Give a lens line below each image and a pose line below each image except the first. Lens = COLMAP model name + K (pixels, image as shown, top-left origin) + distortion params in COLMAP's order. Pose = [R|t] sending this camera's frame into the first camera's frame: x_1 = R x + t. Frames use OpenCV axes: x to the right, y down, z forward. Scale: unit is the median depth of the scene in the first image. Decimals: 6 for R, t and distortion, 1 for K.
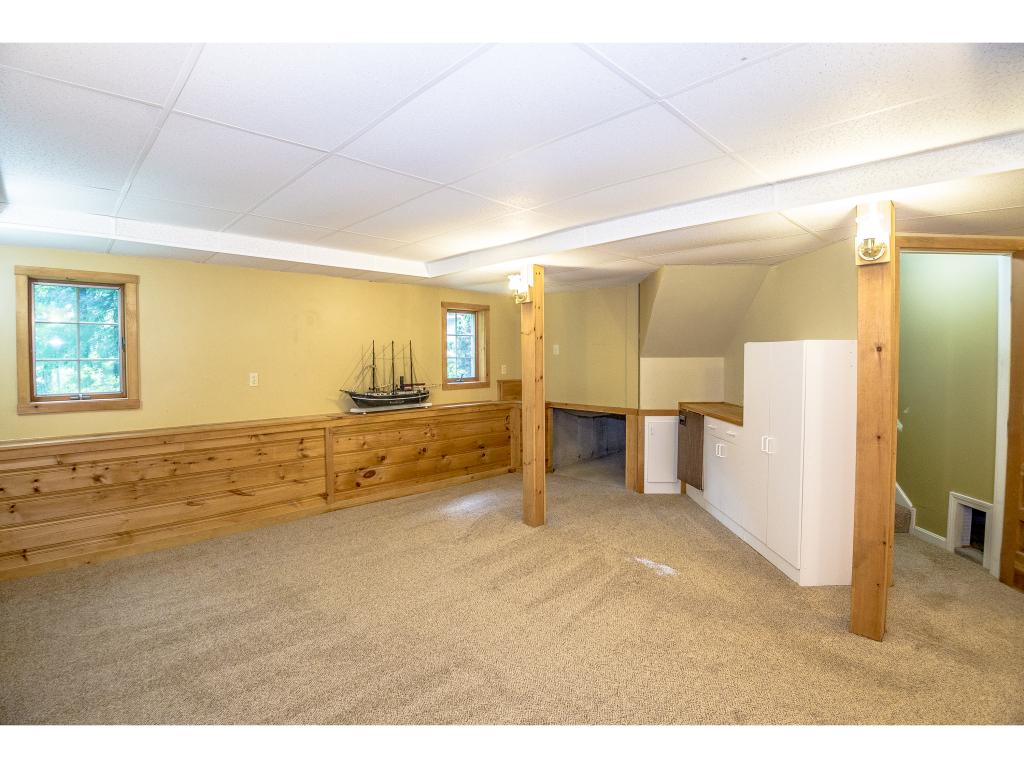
lens RADIAL K [[492.8, 0, 514.3], [0, 492.8, 378.3], [0, 0, 1]] dist [-0.041057, -0.001393]
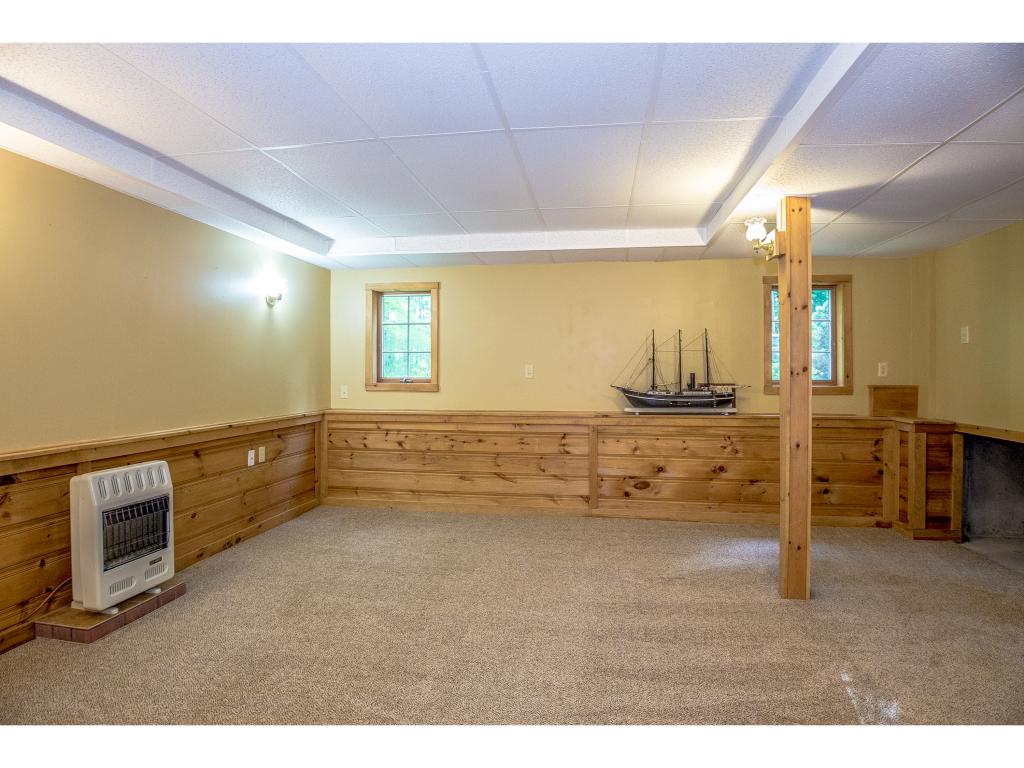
lens RADIAL K [[557.3, 0, 516.7], [0, 557.3, 378.8], [0, 0, 1]] dist [-0.058242, 0.007302]
pose [[0.610341, 0.014529, -0.792006, 0.382974], [-0.038657, 0.999187, -0.011460, 0.032888], [0.791195, 0.037611, 0.610406, 0.258521]]
